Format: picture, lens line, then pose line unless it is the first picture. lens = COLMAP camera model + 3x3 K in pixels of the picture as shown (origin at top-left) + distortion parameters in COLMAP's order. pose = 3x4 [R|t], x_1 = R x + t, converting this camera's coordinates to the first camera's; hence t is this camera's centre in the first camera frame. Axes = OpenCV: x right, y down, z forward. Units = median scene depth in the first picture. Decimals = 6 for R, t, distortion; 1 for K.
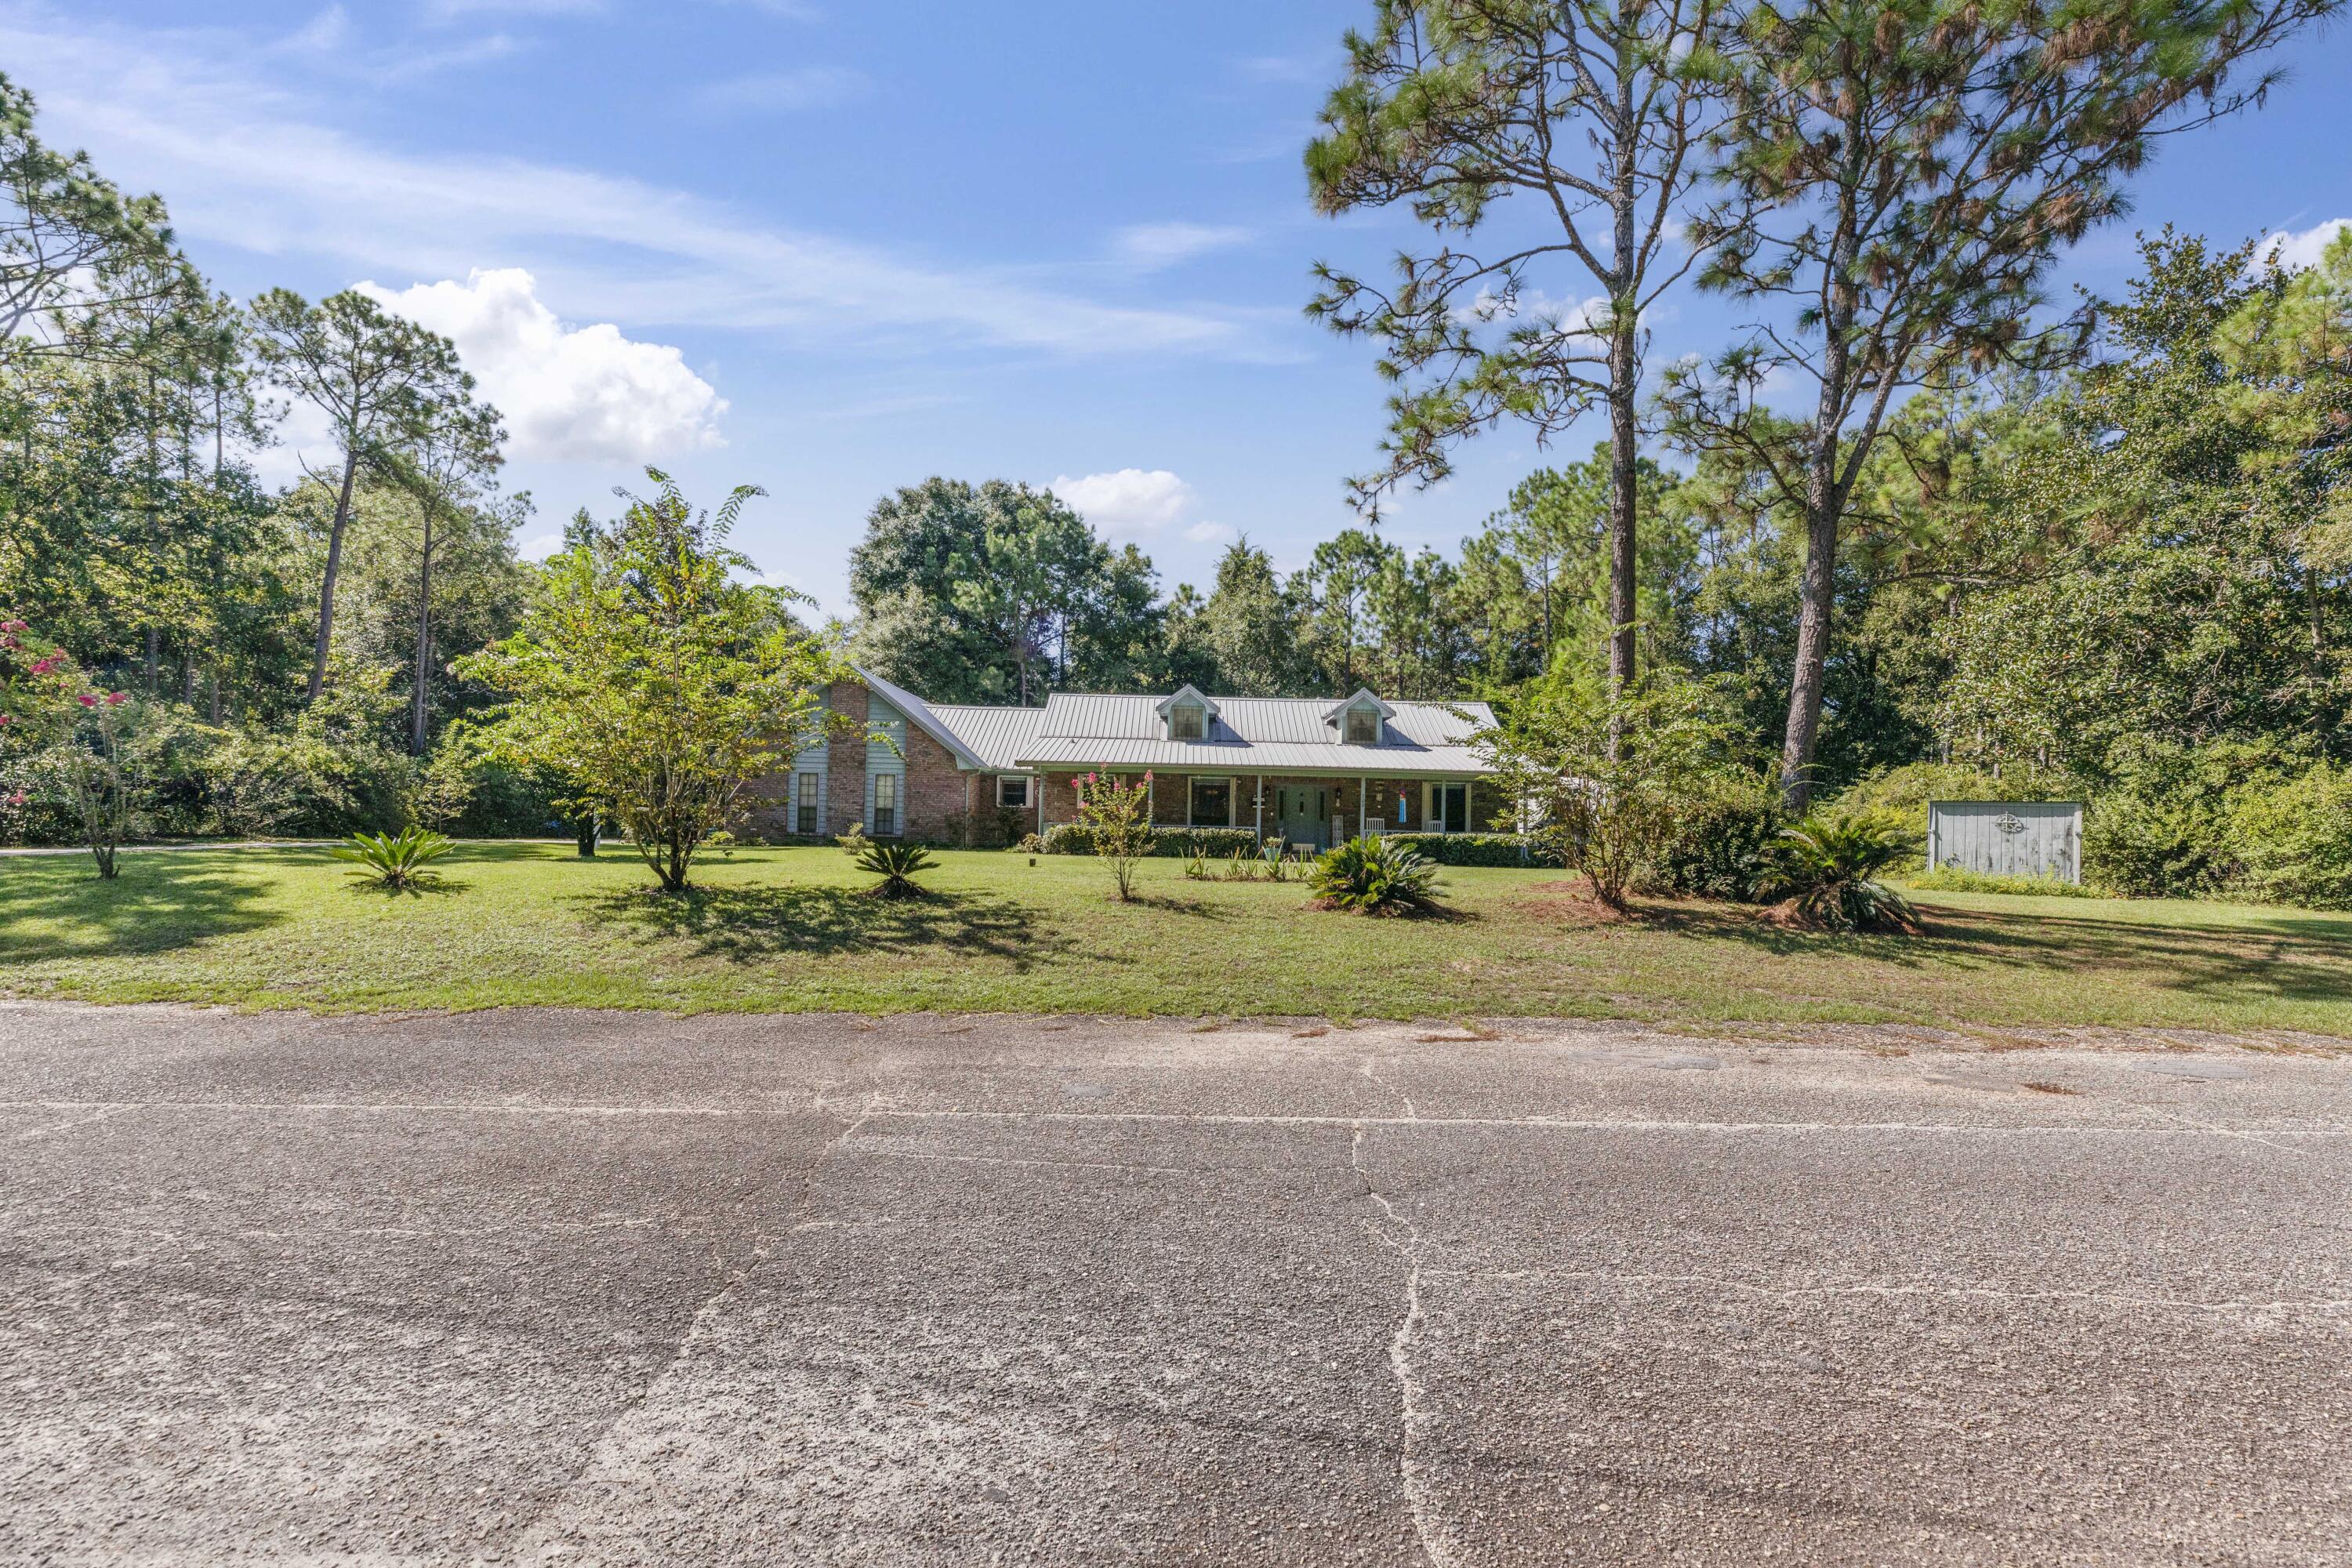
lens RADIAL K [[1052.8, 0, 1178.3], [0, 1052.8, 800.4], [0, 0, 1]] dist [0.001659, 0.000941]
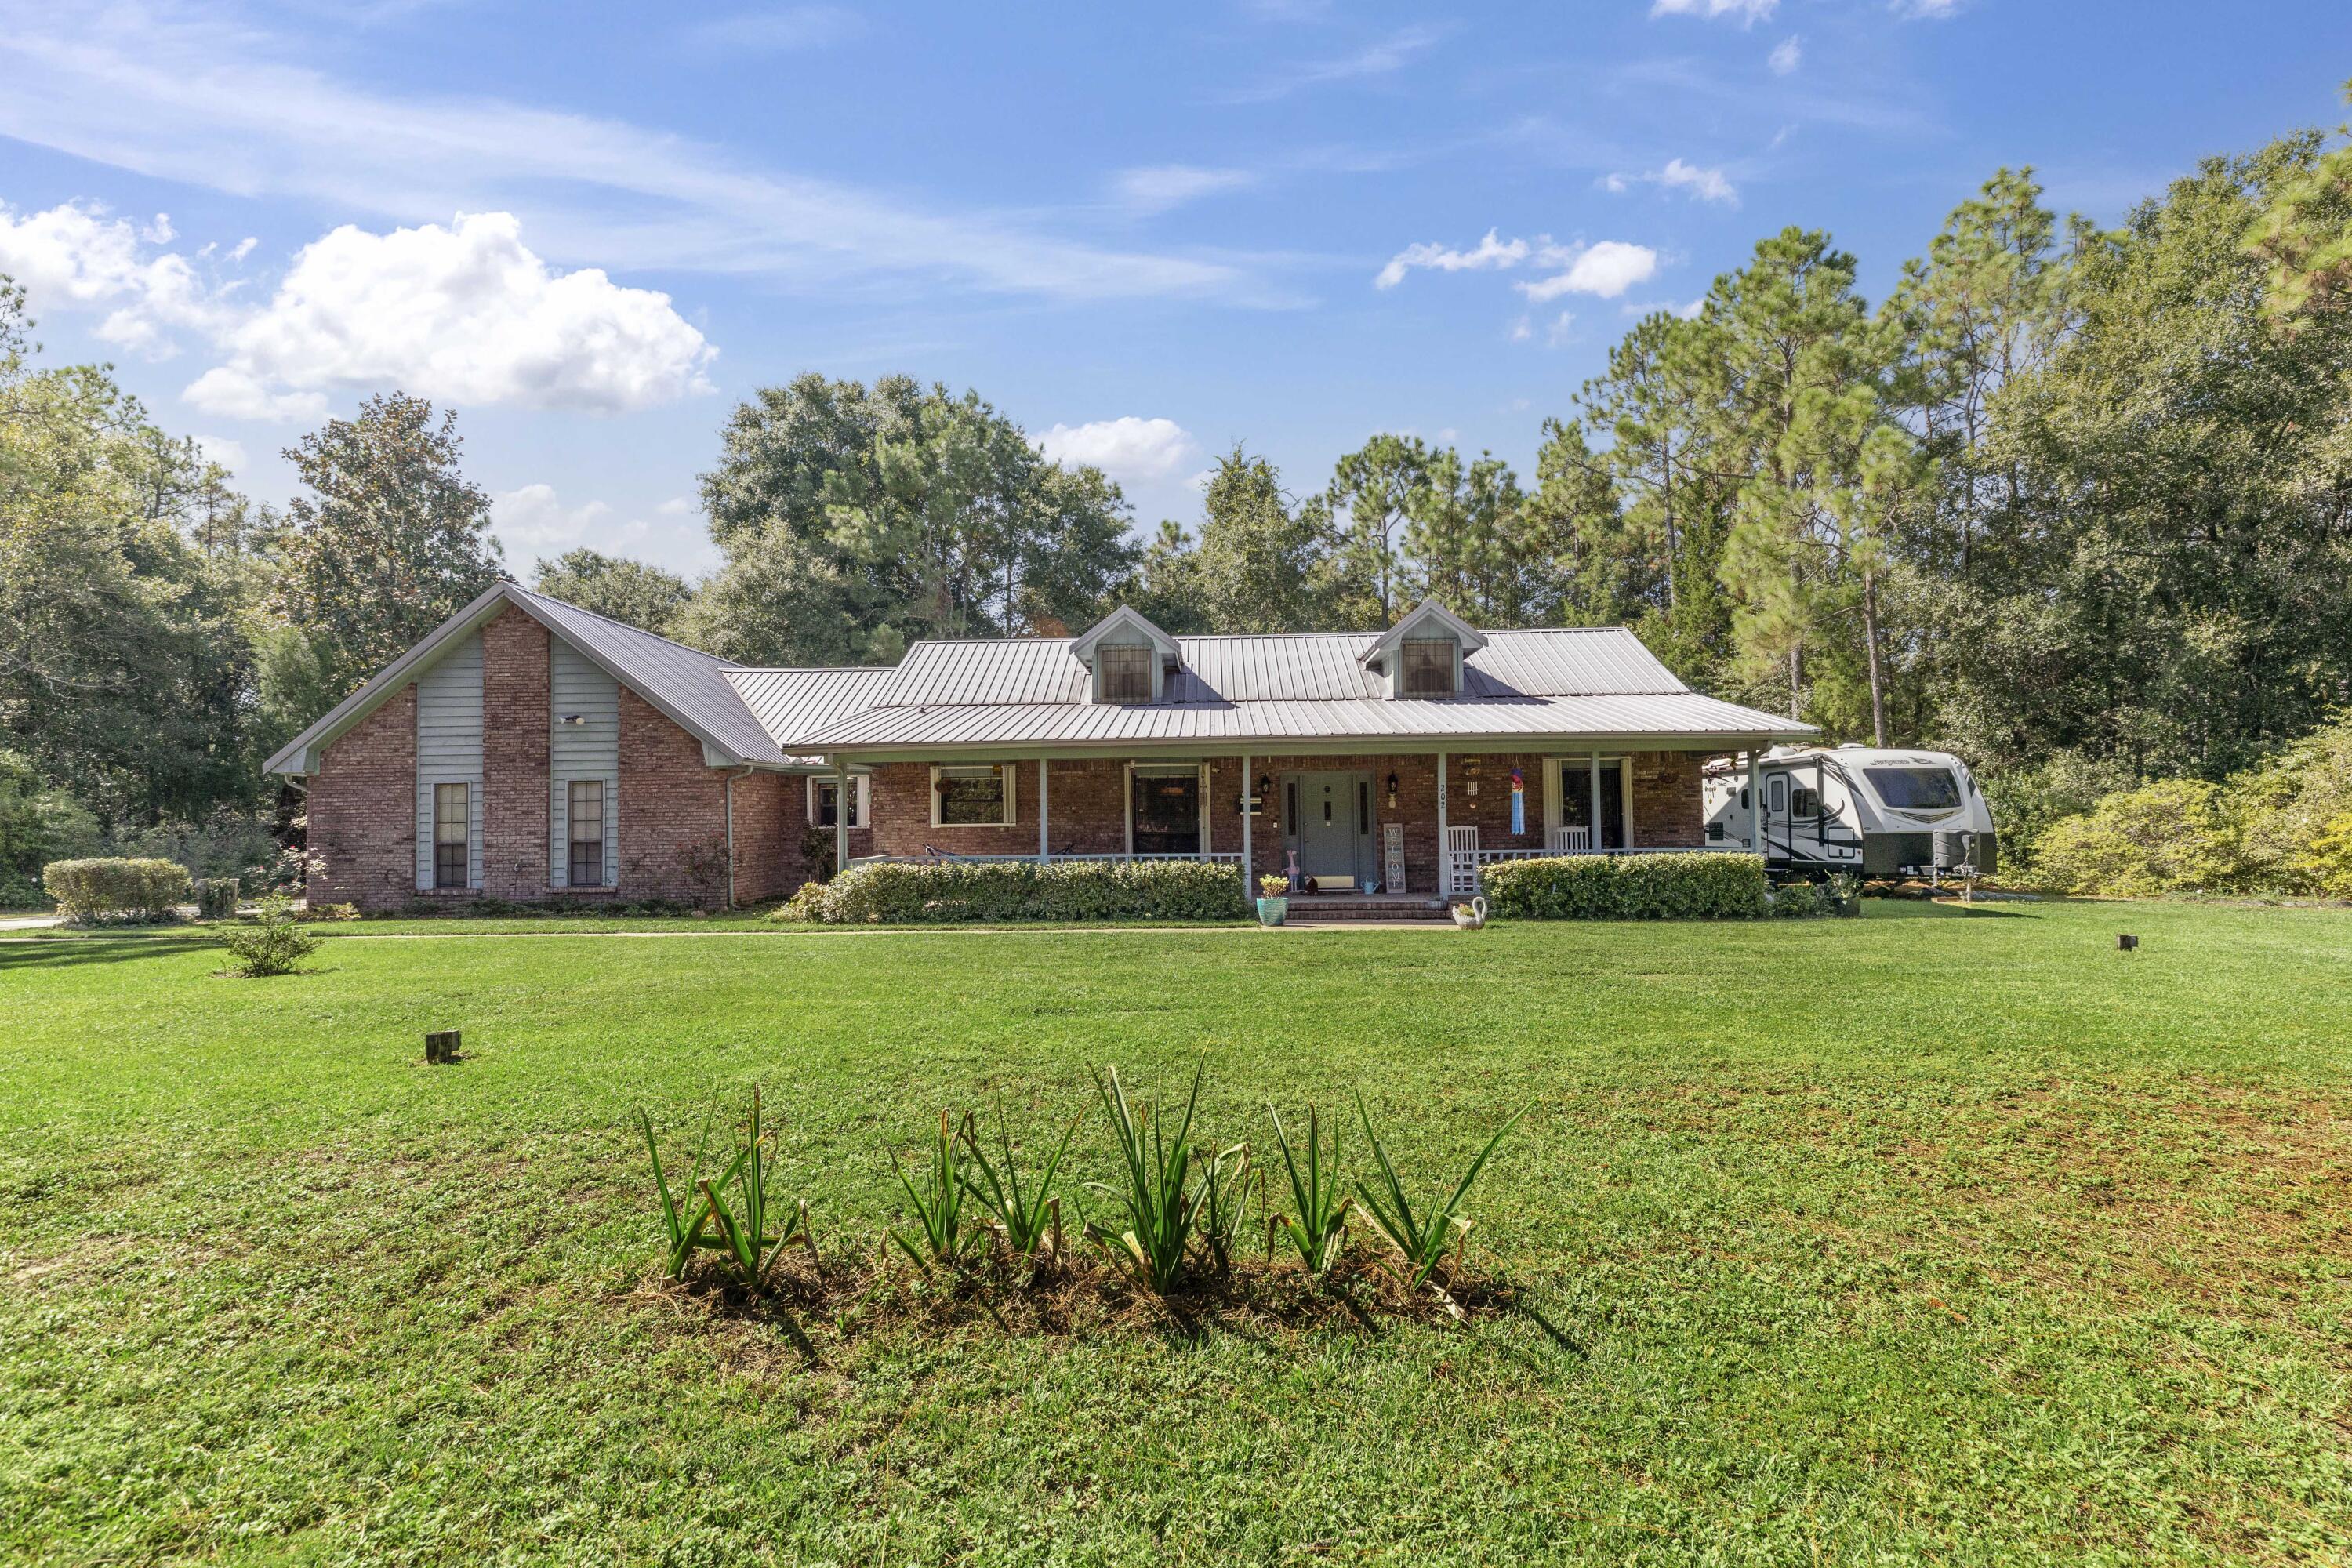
lens RADIAL K [[1075.1, 0, 1181.5], [0, 1075.1, 803.8], [0, 0, 1]] dist [0.008511, -0.000065]
pose [[0.999035, -0.037299, -0.023178, 0.034797], [0.037382, 0.999296, 0.003143, -0.001528], [0.023045, -0.004006, 0.999726, 0.281710]]
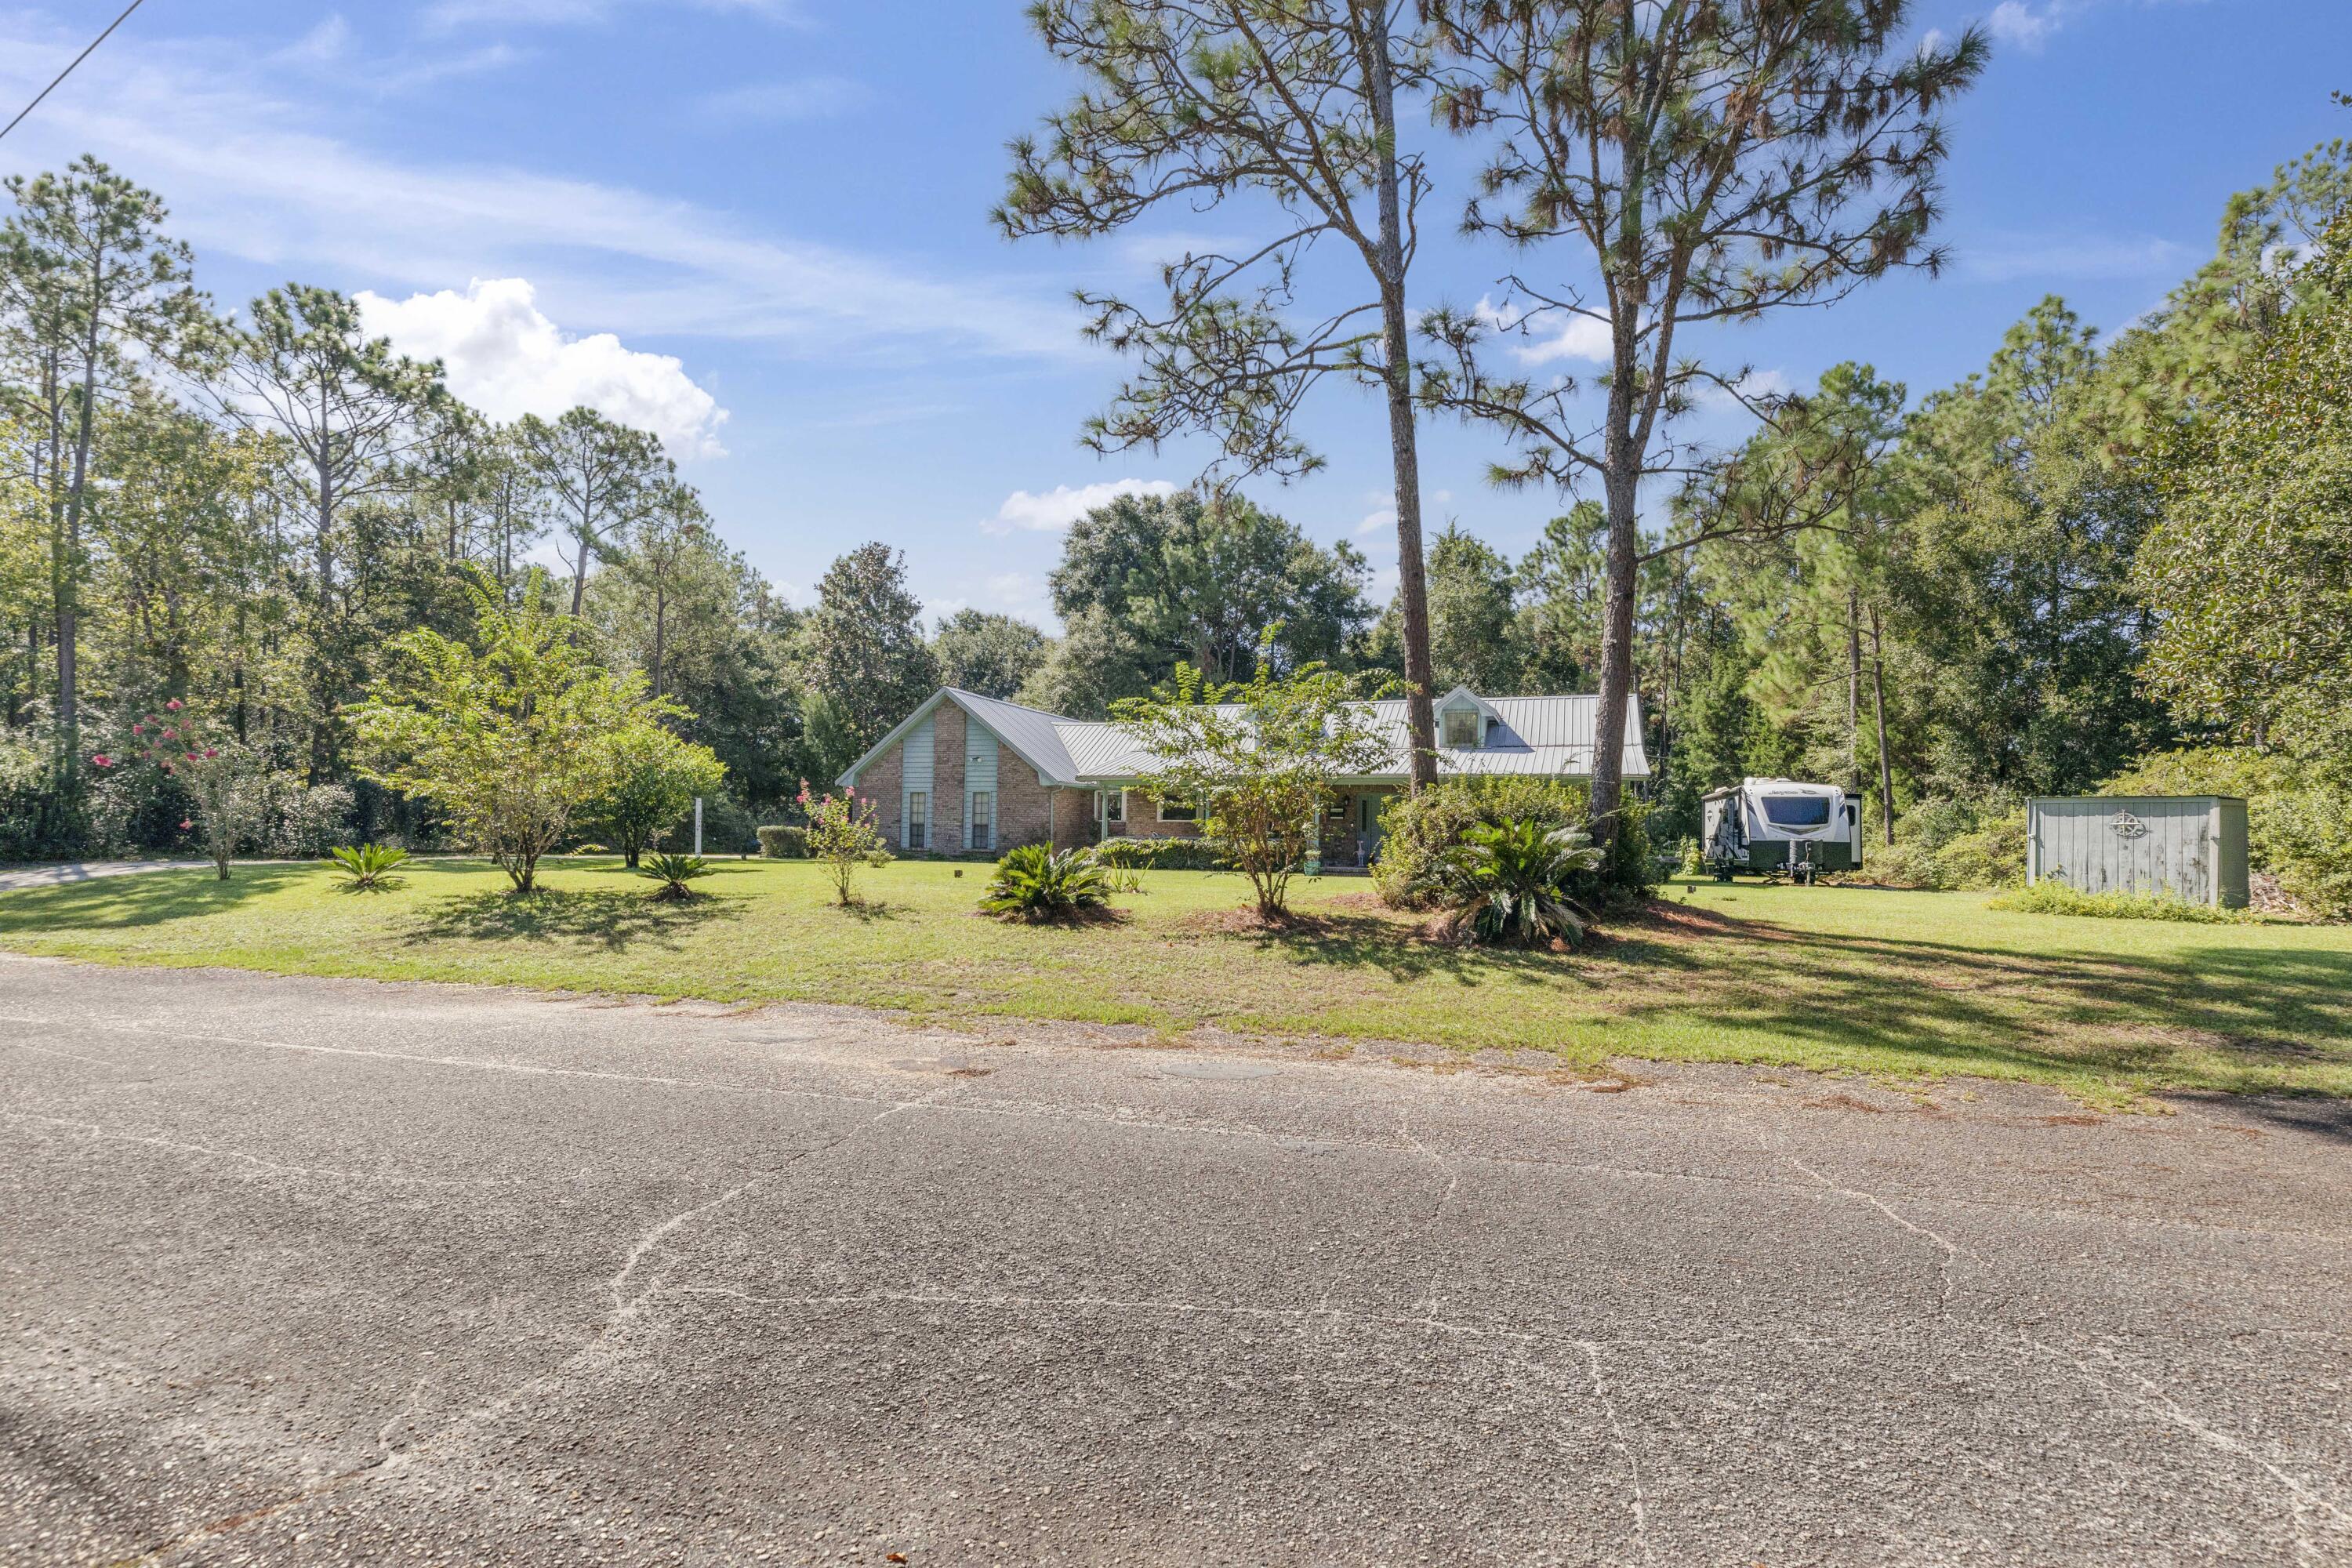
lens RADIAL K [[1133.5, 0, 1172.2], [0, 1133.5, 802.2], [0, 0, 1]] dist [-0.005057, -0.000294]
pose [[0.943026, -0.019439, -0.332151, 0.180966], [0.015936, 0.999785, -0.013267, 0.002155], [0.332337, 0.007218, 0.943133, -0.002046]]
